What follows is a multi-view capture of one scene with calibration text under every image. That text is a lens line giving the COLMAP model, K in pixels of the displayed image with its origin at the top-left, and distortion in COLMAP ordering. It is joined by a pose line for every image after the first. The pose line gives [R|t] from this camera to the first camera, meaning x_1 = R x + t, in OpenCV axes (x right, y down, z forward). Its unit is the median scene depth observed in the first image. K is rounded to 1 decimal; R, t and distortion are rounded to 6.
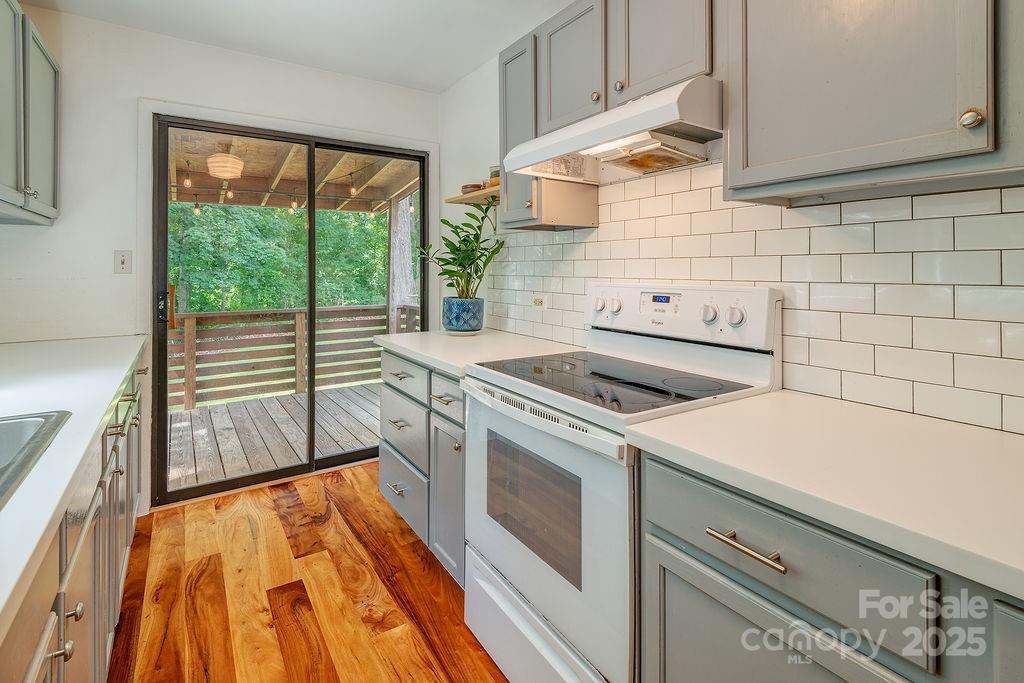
lens RADIAL K [[482.1, 0, 511.1], [0, 482.1, 269.3], [0, 0, 1]] dist [0.009165, -0.009919]
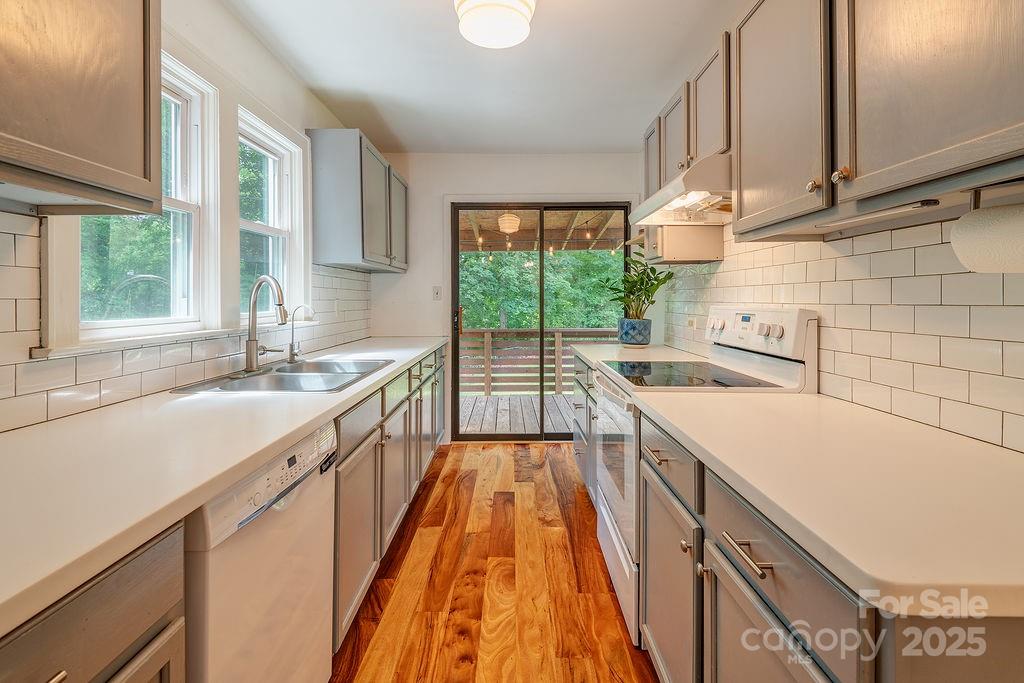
lens RADIAL K [[482.1, 0, 511.6], [0, 482.1, 308.1], [0, 0, 1]] dist [0.009165, -0.009919]
pose [[0.823805, 0.009550, -0.566793, 0.446688], [0.000459, 0.999847, 0.017514, 0.010524], [0.566873, -0.014689, 0.823674, -0.298298]]
